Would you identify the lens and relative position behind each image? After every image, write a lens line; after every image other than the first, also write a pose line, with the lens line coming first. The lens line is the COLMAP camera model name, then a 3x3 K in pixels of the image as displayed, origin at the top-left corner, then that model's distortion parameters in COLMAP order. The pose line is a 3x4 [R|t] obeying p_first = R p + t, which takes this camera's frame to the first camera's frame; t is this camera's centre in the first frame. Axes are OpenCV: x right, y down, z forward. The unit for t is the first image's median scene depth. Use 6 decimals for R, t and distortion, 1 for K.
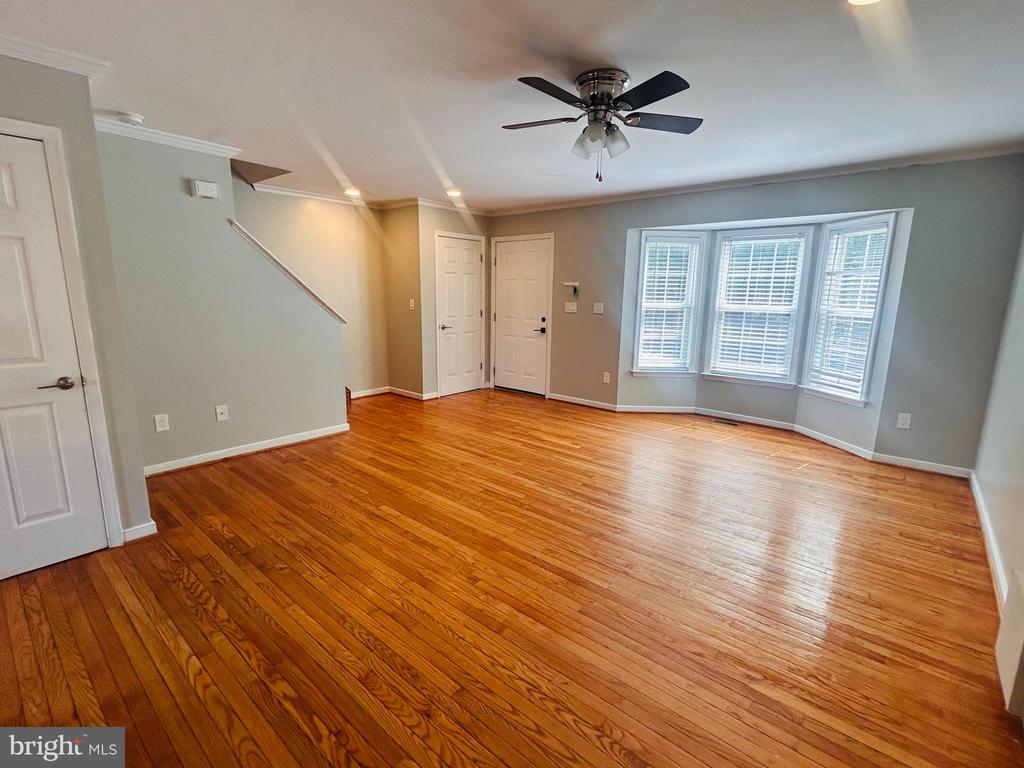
lens RADIAL K [[476.6, 0, 511.3], [0, 476.6, 382.9], [0, 0, 1]] dist [-0.002457, -0.000237]
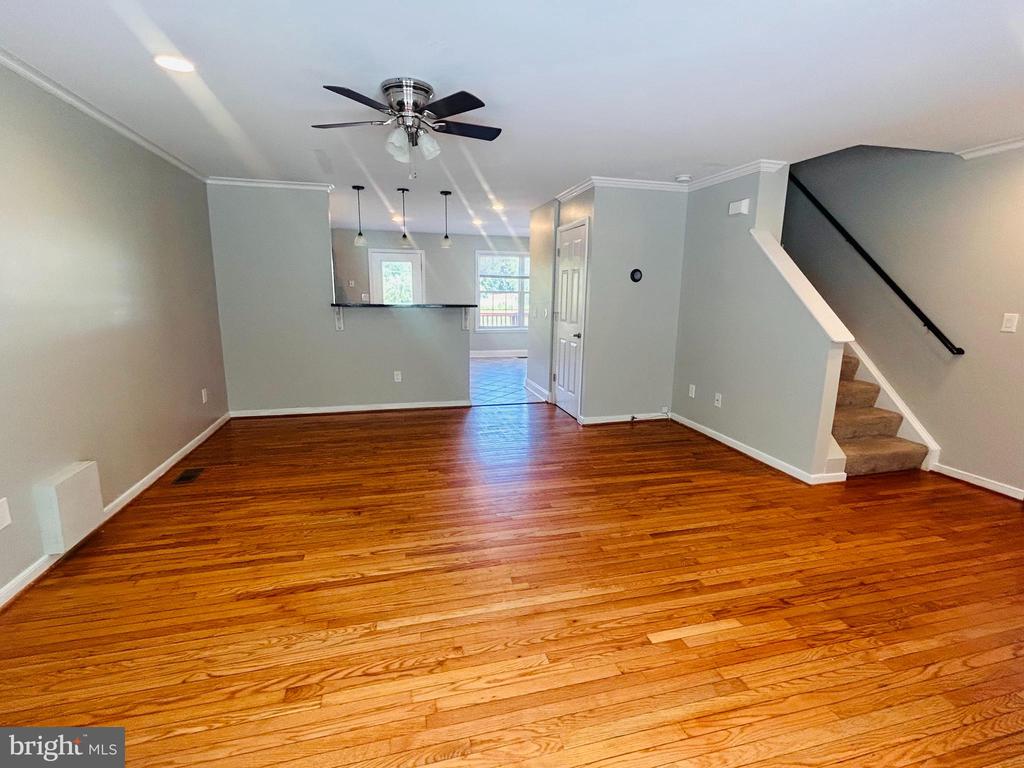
lens RADIAL K [[476.6, 0, 510.4], [0, 476.6, 383.6], [0, 0, 1]] dist [-0.002457, -0.000237]
pose [[-0.575822, 0.140930, -0.805337, 0.592179], [-0.174686, 0.941076, 0.289586, -0.213745], [0.798695, 0.307431, -0.517274, 1.139050]]
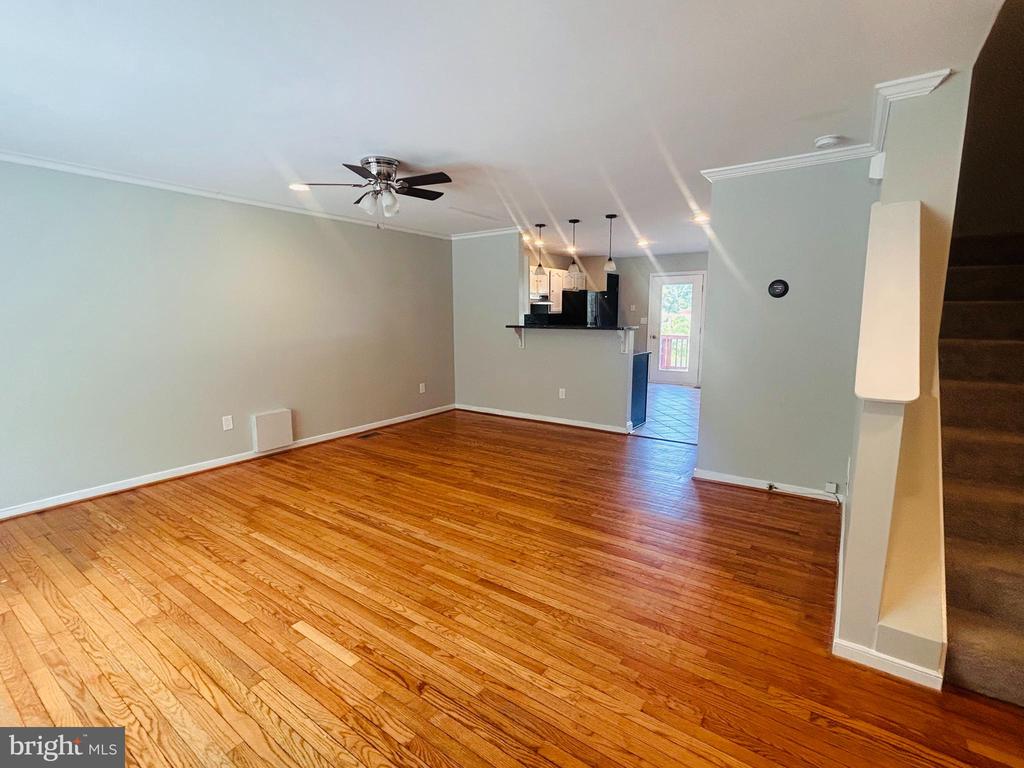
lens RADIAL K [[476.6, 0, 509.8], [0, 476.6, 382.0], [0, 0, 1]] dist [-0.002457, -0.000237]
pose [[-0.996151, 0.006379, -0.087422, -0.038004], [-0.022881, 0.943848, 0.329587, -0.291997], [0.084615, 0.330319, -0.940069, 1.516014]]
